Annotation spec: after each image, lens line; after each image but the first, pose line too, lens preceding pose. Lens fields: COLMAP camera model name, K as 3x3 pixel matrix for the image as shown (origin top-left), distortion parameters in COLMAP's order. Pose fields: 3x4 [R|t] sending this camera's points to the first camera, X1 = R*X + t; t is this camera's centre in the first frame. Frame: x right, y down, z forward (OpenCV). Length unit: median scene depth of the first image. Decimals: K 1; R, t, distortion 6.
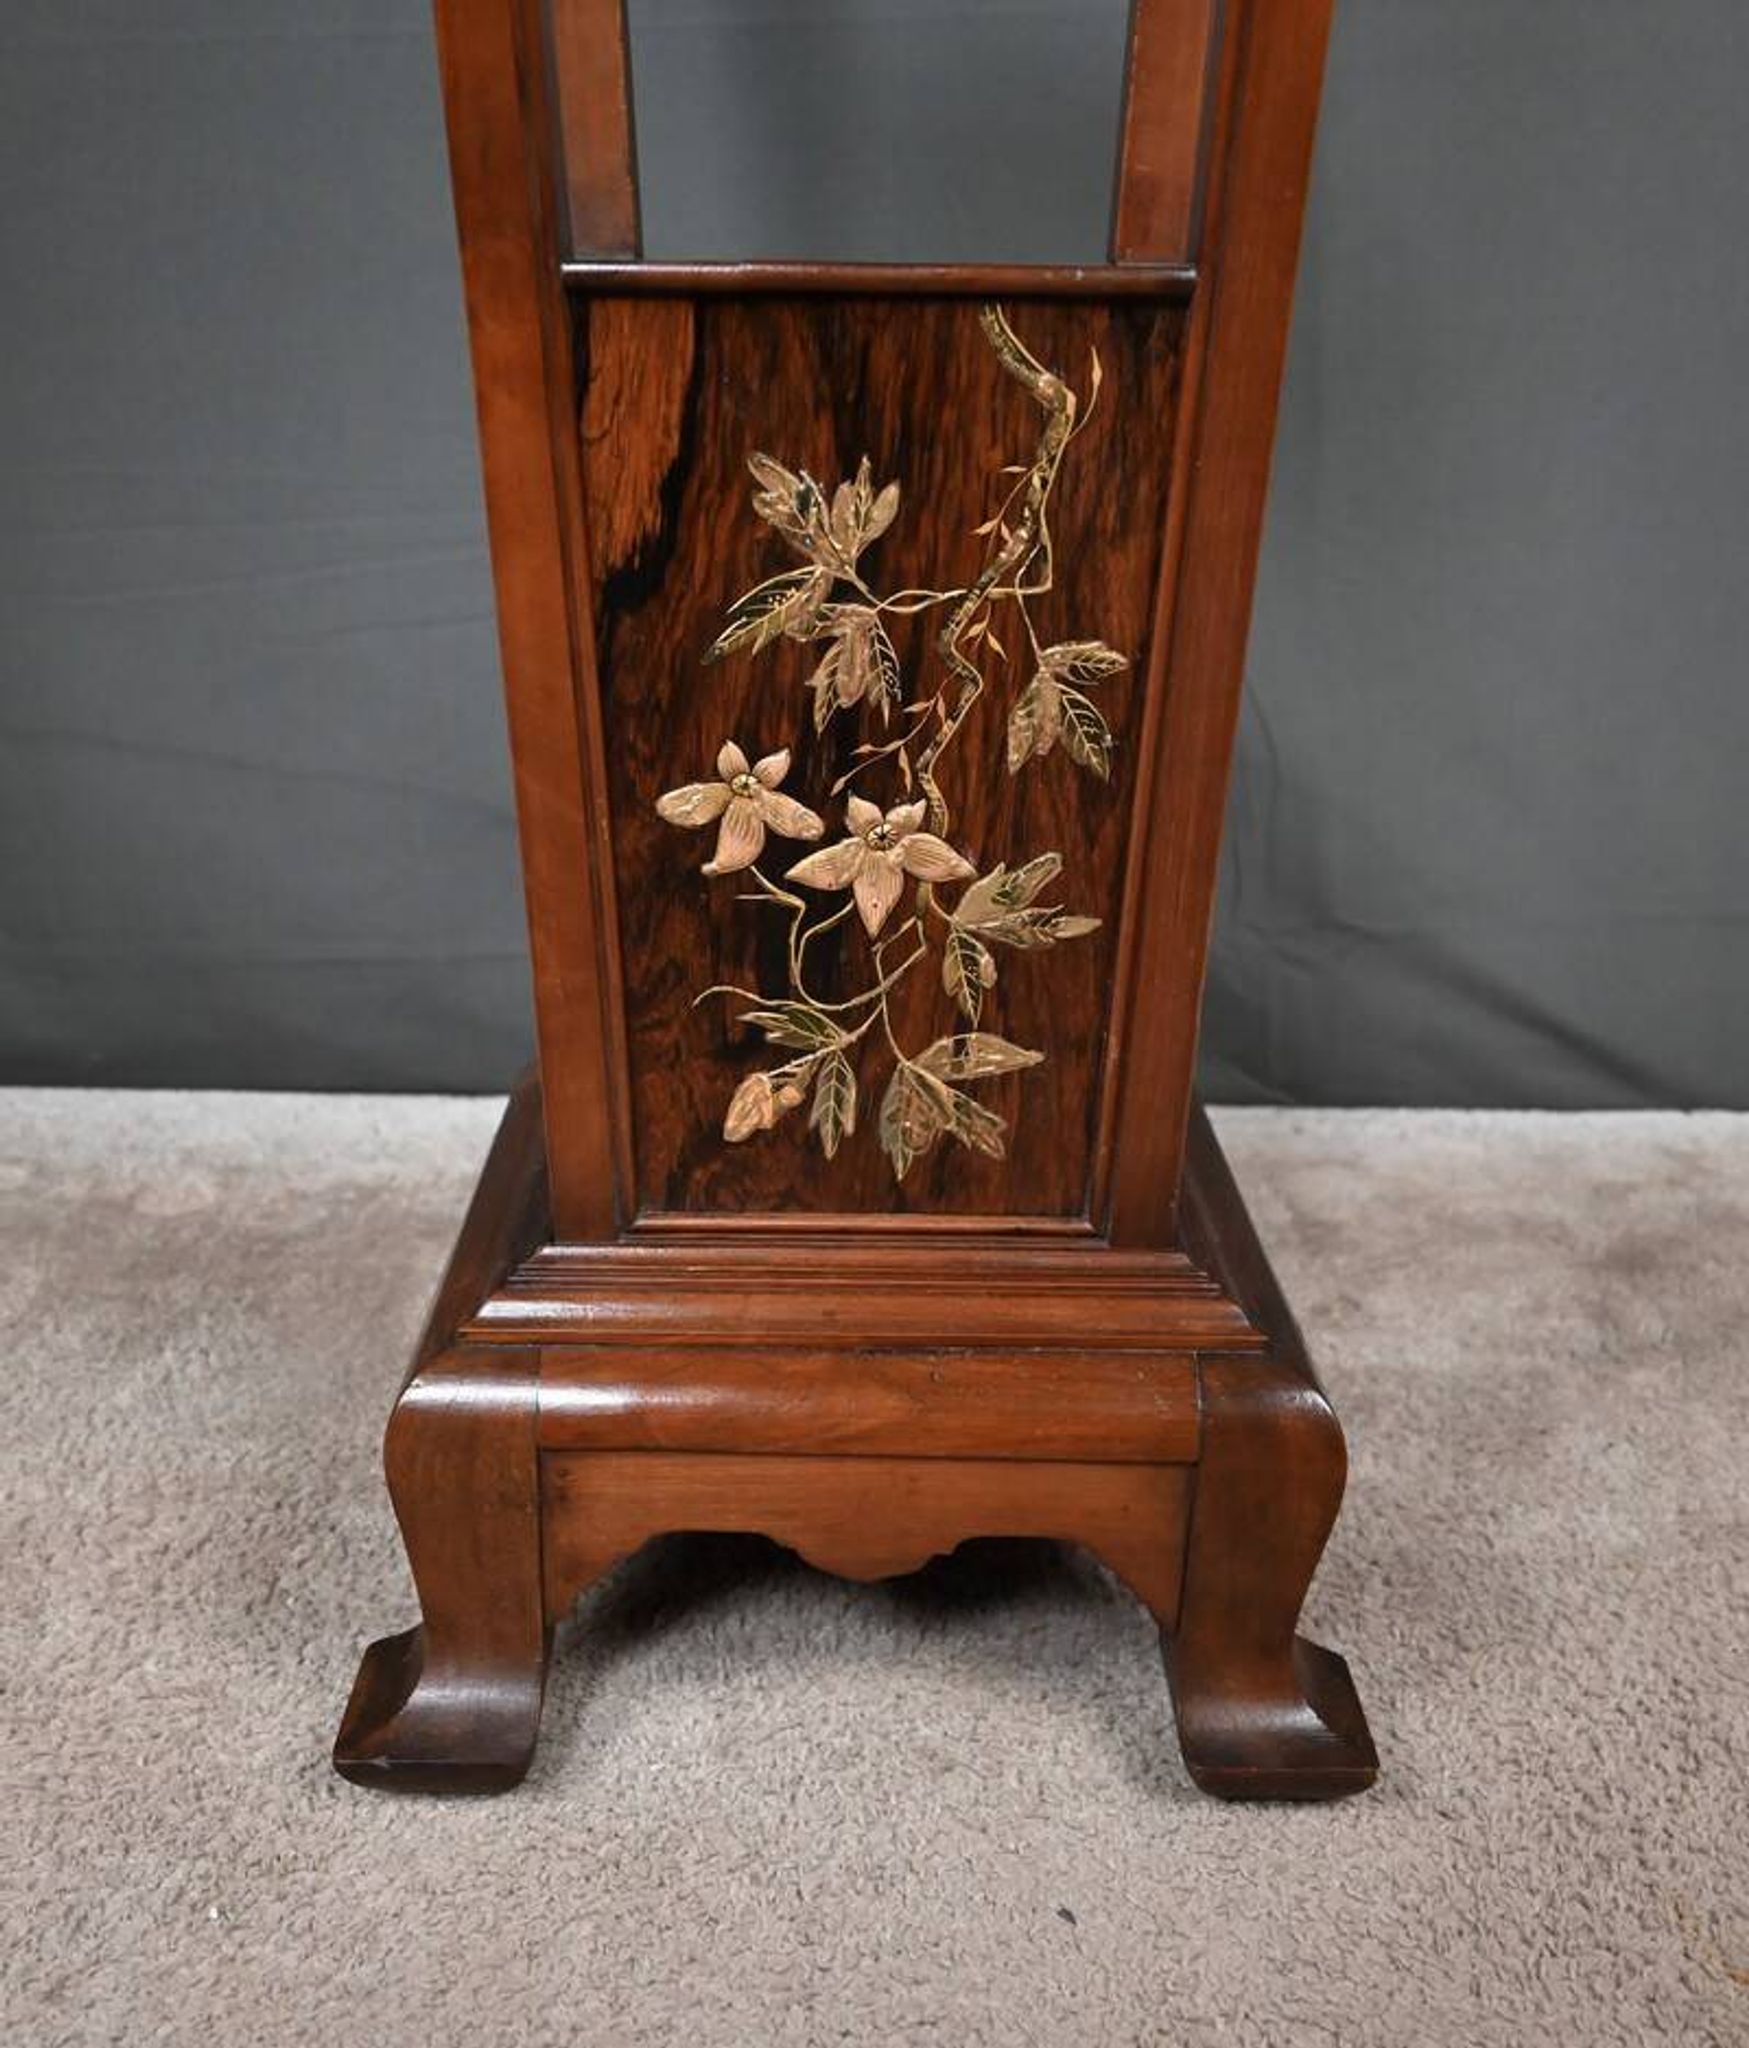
lens RADIAL K [[2339.5, 0, 891.3], [0, 2339.5, 1026.3], [0, 0, 1]] dist [0.004893, -0.004788]
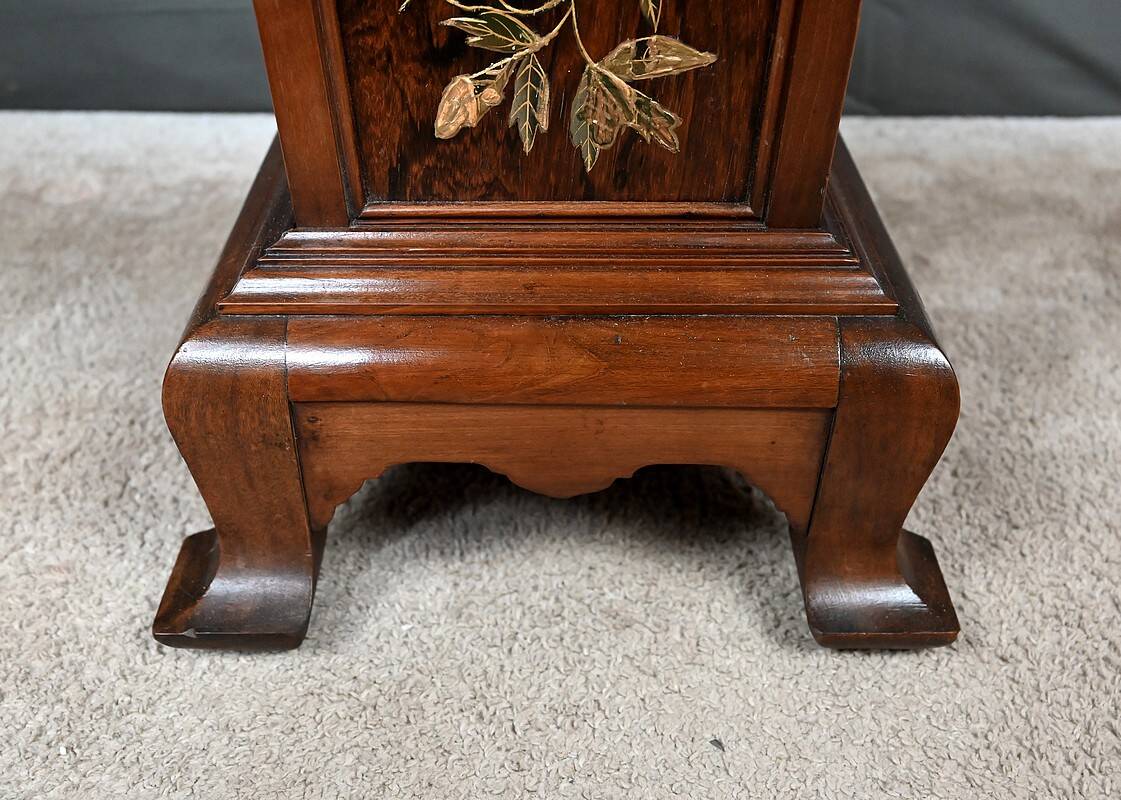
lens RADIAL K [[1183.6, 0, 558.6], [0, 1183.6, 432.3], [0, 0, 1]] dist [0.002407, 0.001948]
pose [[0.999404, -0.001556, -0.034488, 0.008115], [0.011011, 0.961179, 0.275706, 0.025667], [0.032720, -0.275922, 0.960623, 0.367194]]
